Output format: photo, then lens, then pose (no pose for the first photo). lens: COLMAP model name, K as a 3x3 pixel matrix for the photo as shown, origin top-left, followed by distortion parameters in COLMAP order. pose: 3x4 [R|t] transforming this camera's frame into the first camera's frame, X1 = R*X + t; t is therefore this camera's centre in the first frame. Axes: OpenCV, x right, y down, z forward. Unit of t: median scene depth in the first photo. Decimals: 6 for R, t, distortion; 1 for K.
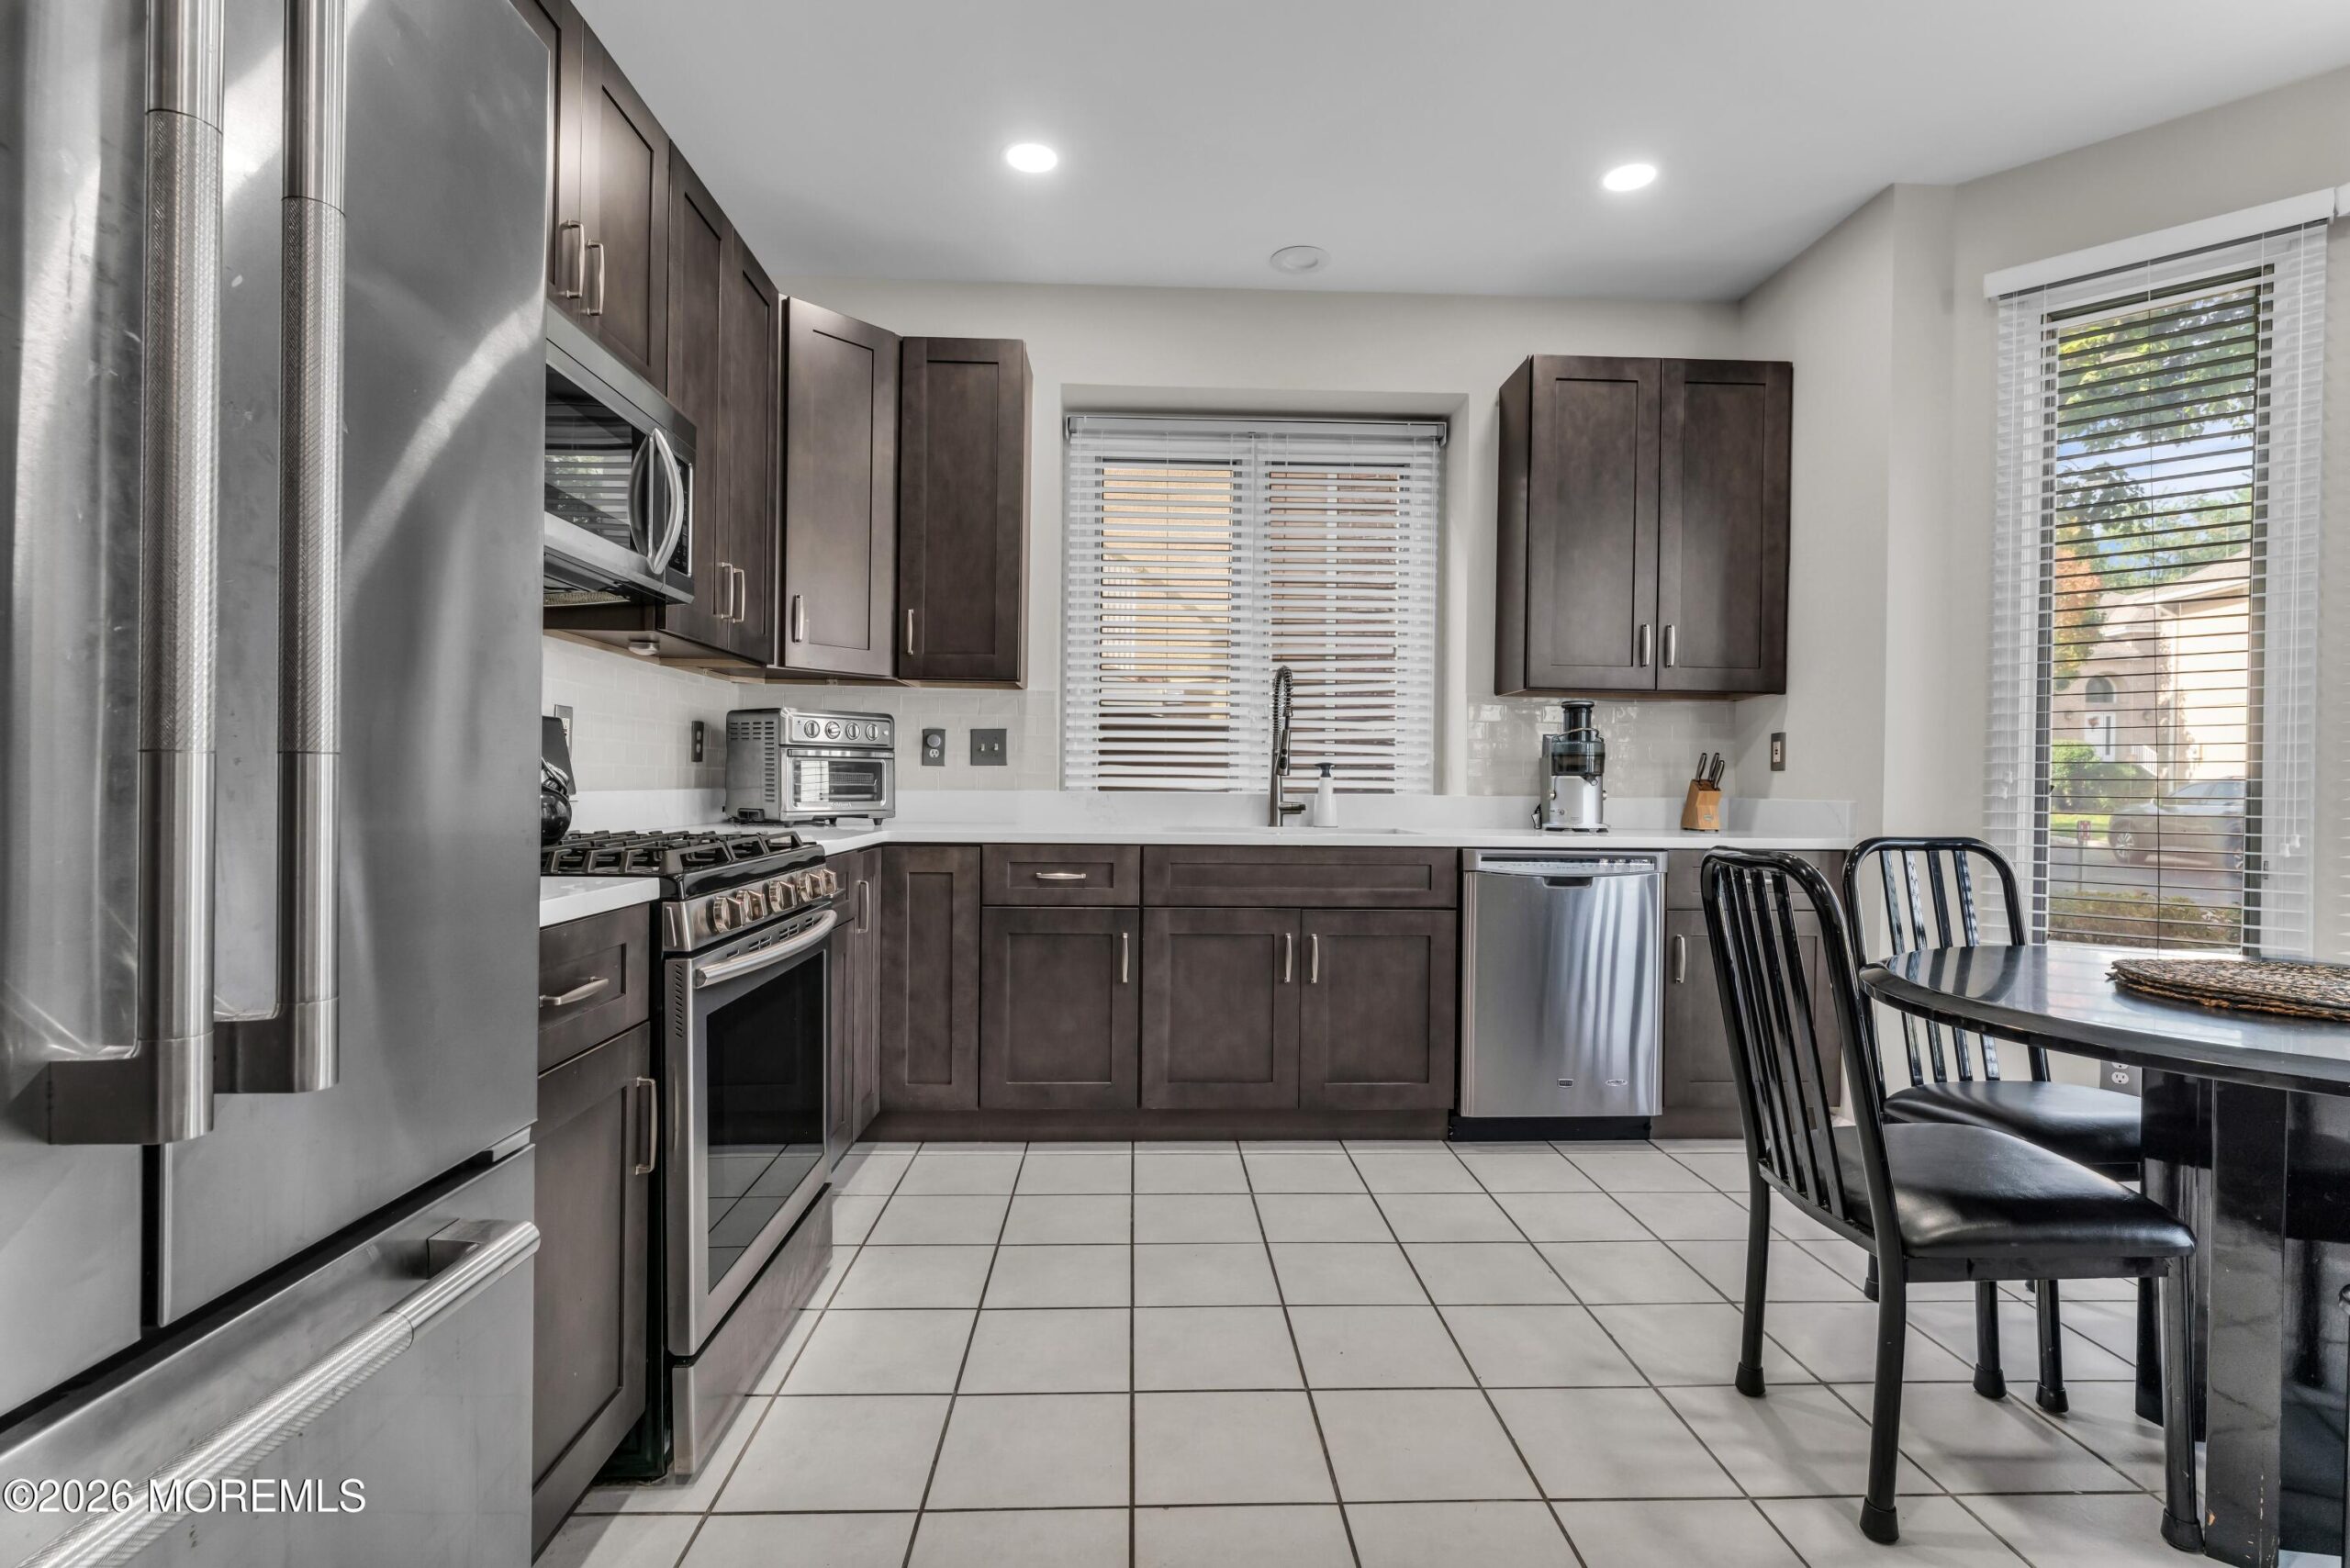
lens RADIAL K [[1123.8, 0, 1180.3], [0, 1123.8, 784.4], [0, 0, 1]] dist [-0.002145, 0.000621]
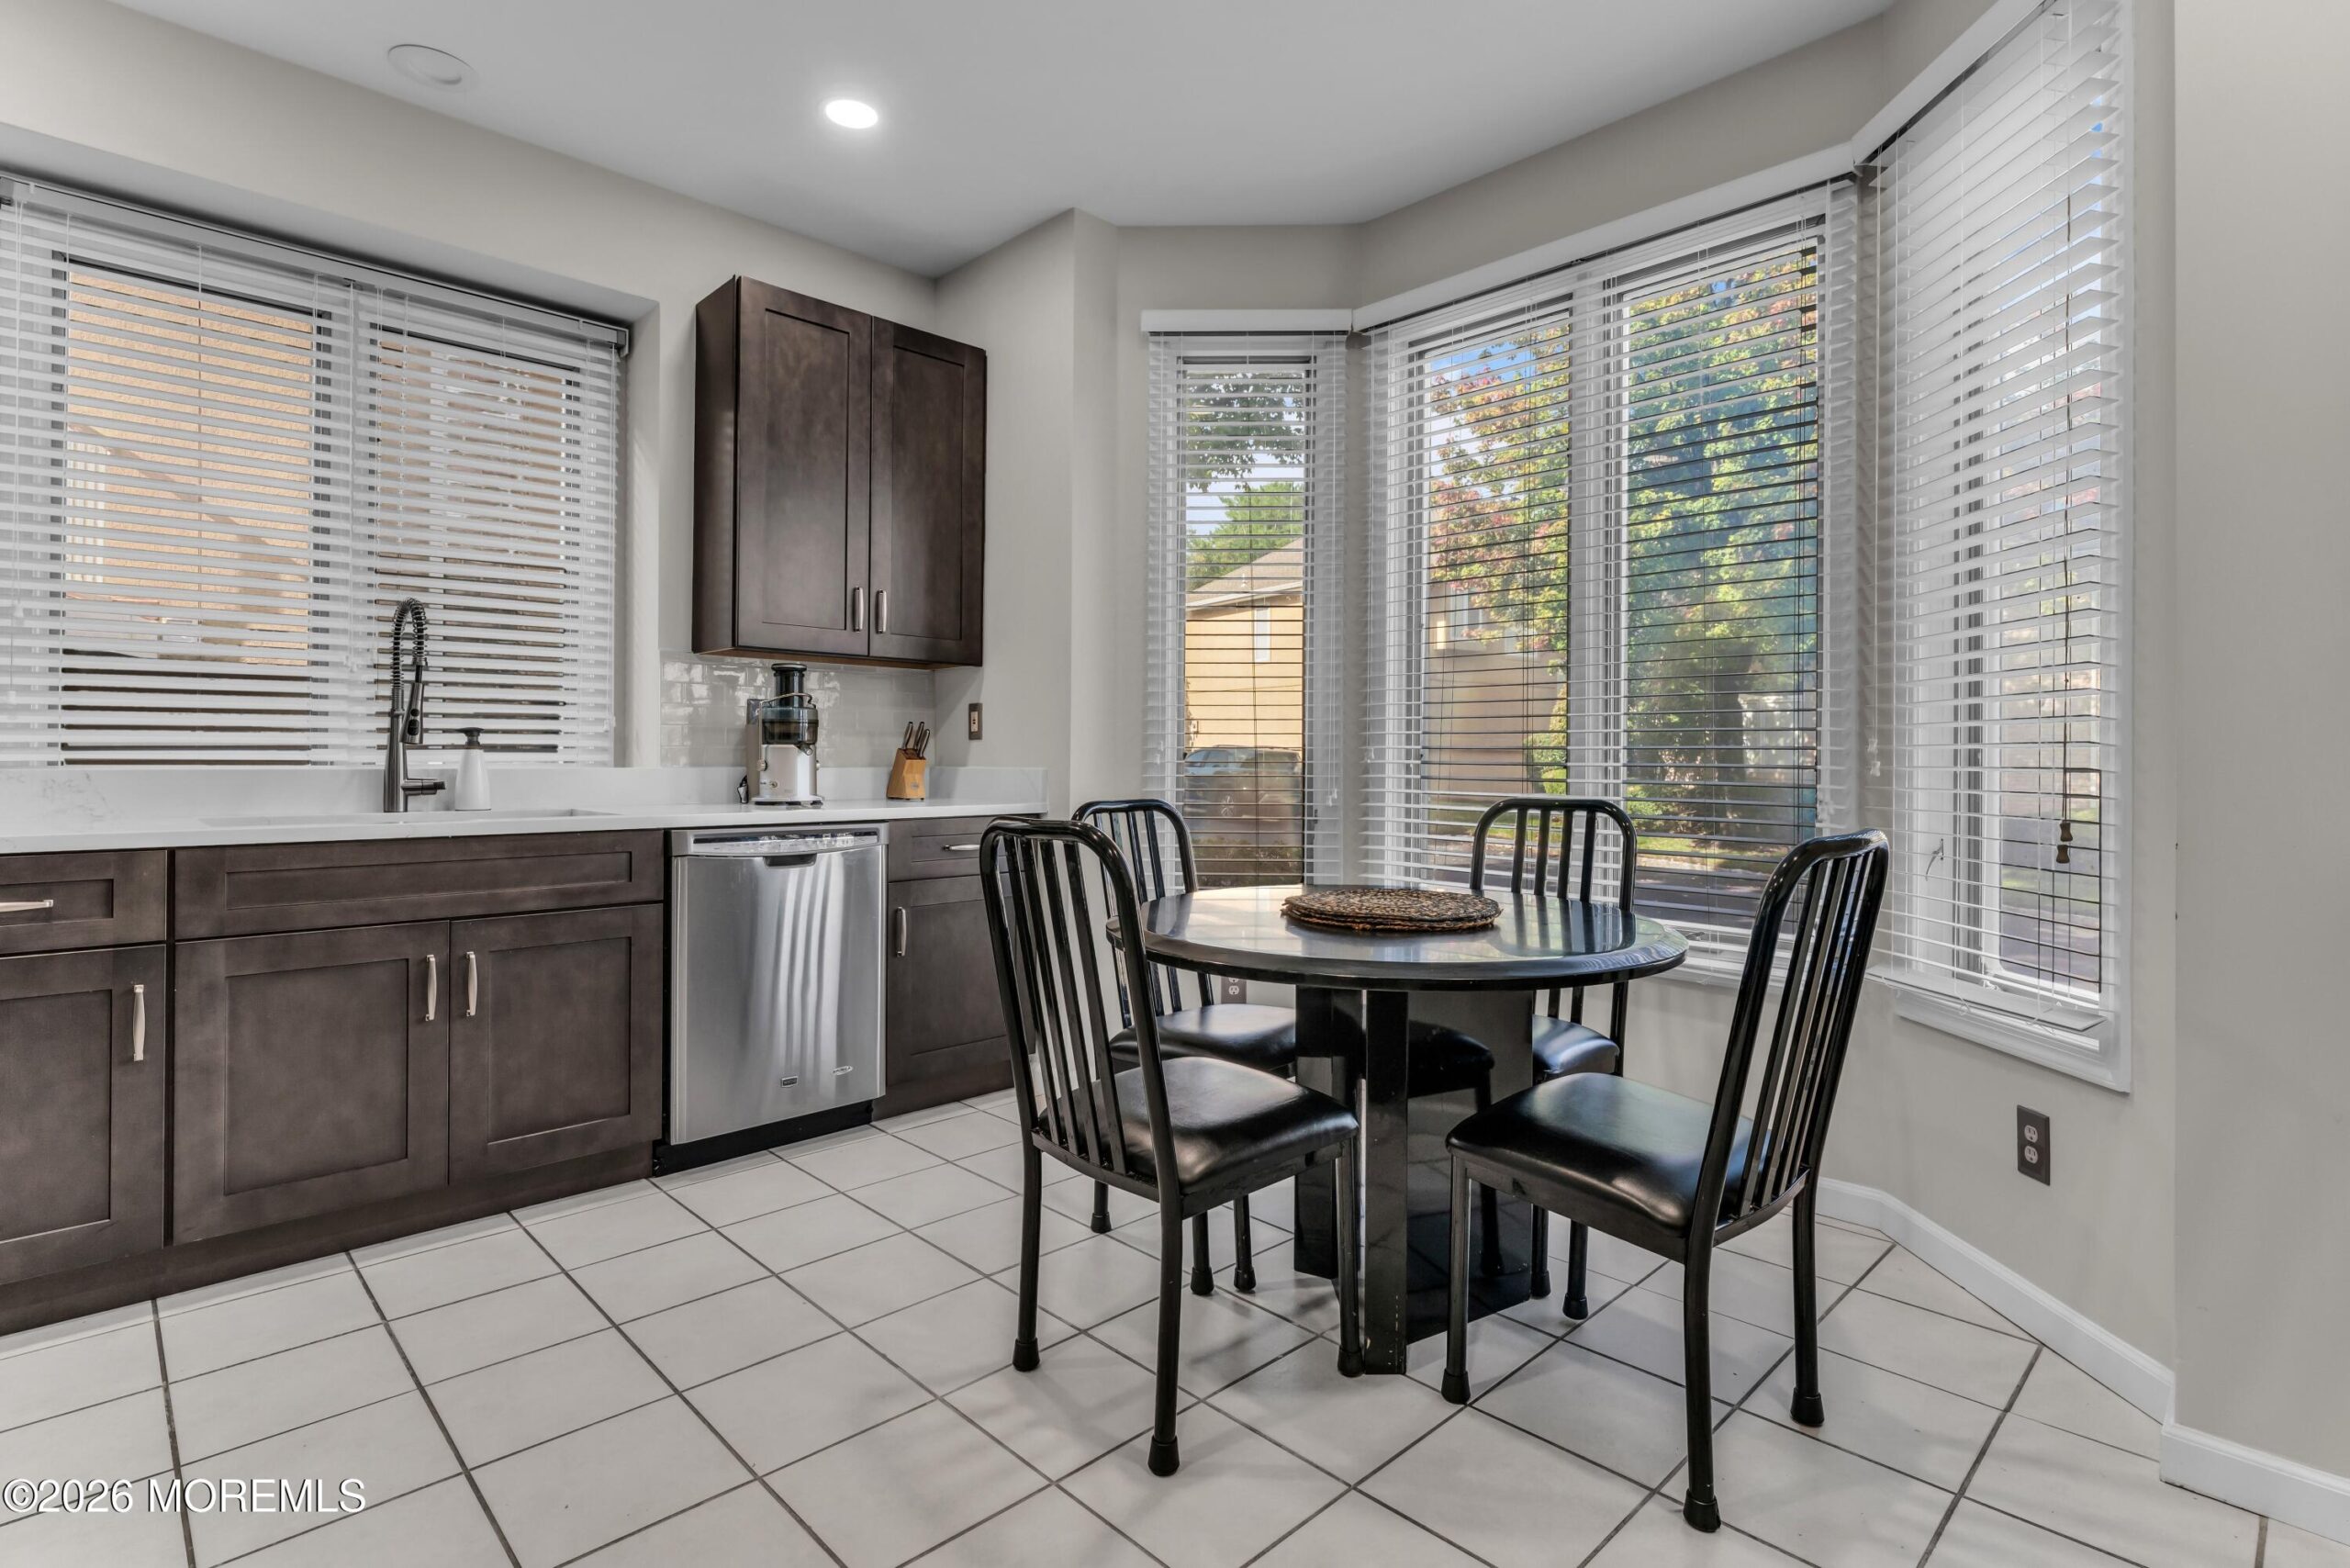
lens RADIAL K [[1123.8, 0, 1141.4], [0, 1123.8, 750.5], [0, 0, 1]] dist [-0.002145, 0.000621]
pose [[0.744939, -0.003458, 0.667123, -0.049638], [0.005092, 0.999987, -0.000502, -0.000824], [-0.667113, 0.003771, 0.744947, 0.124952]]
